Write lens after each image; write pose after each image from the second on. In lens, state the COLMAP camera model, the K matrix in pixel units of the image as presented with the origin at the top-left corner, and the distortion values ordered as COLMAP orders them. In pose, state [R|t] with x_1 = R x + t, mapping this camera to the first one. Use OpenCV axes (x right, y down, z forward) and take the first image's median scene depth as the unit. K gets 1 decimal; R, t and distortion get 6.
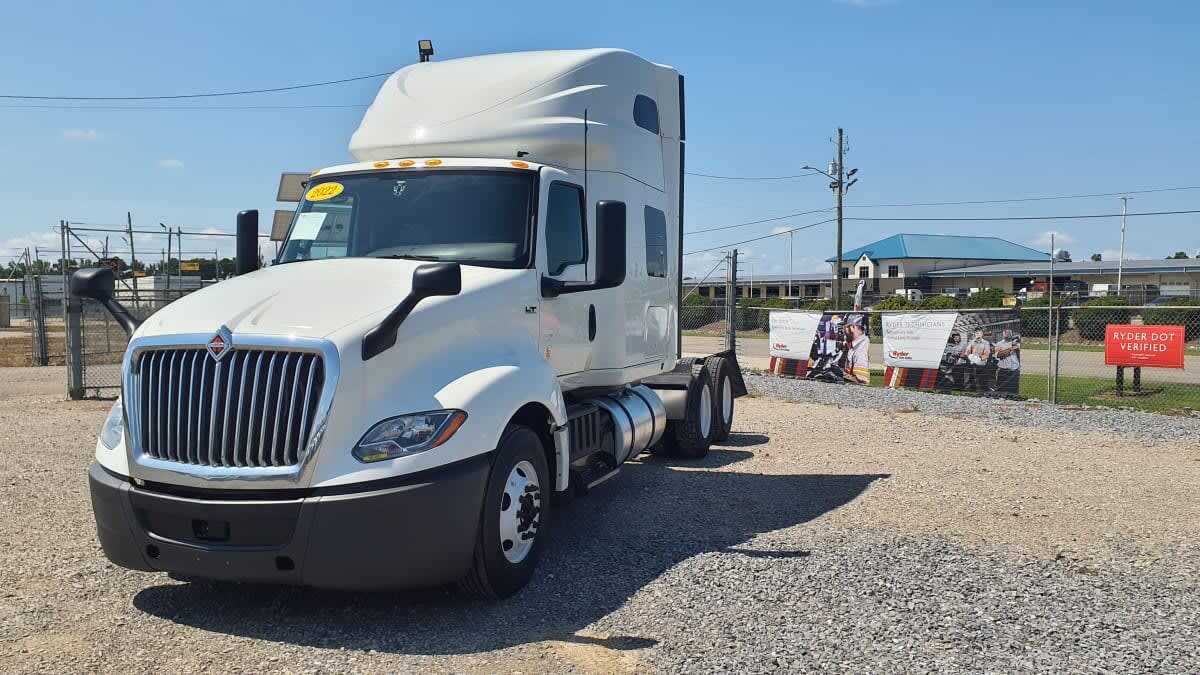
lens RADIAL K [[950.9, 0, 600.0], [0, 950.9, 337.5], [0, 0, 1]] dist [0.007833, 0.002441]
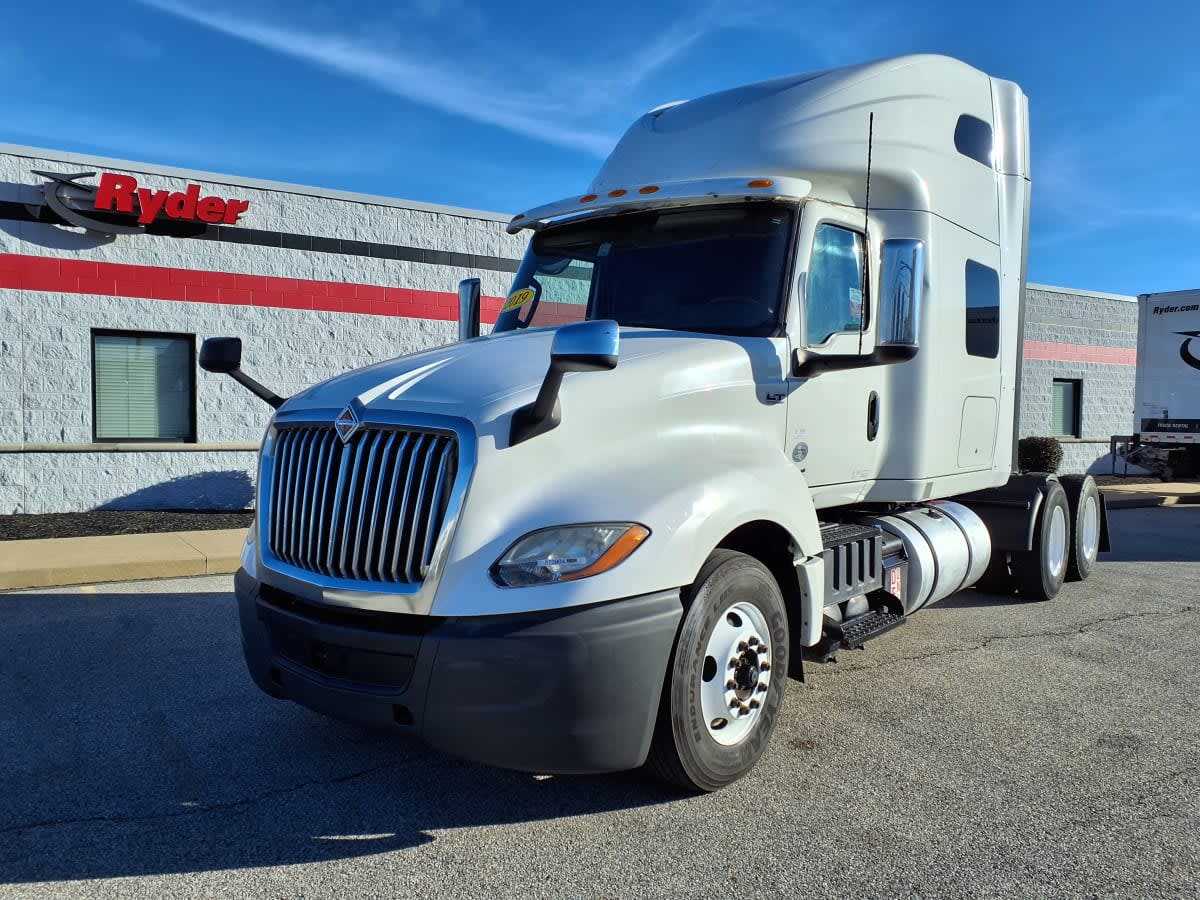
lens RADIAL K [[999.1, 0, 600.0], [0, 999.1, 450.0], [0, 0, 1]] dist [0.026266, 0.003295]
pose [[0.945622, 0.036342, -0.323230, 0.050284], [-0.033832, 0.999338, 0.013384, 0.009867], [0.323502, -0.001721, 0.946226, 0.229386]]
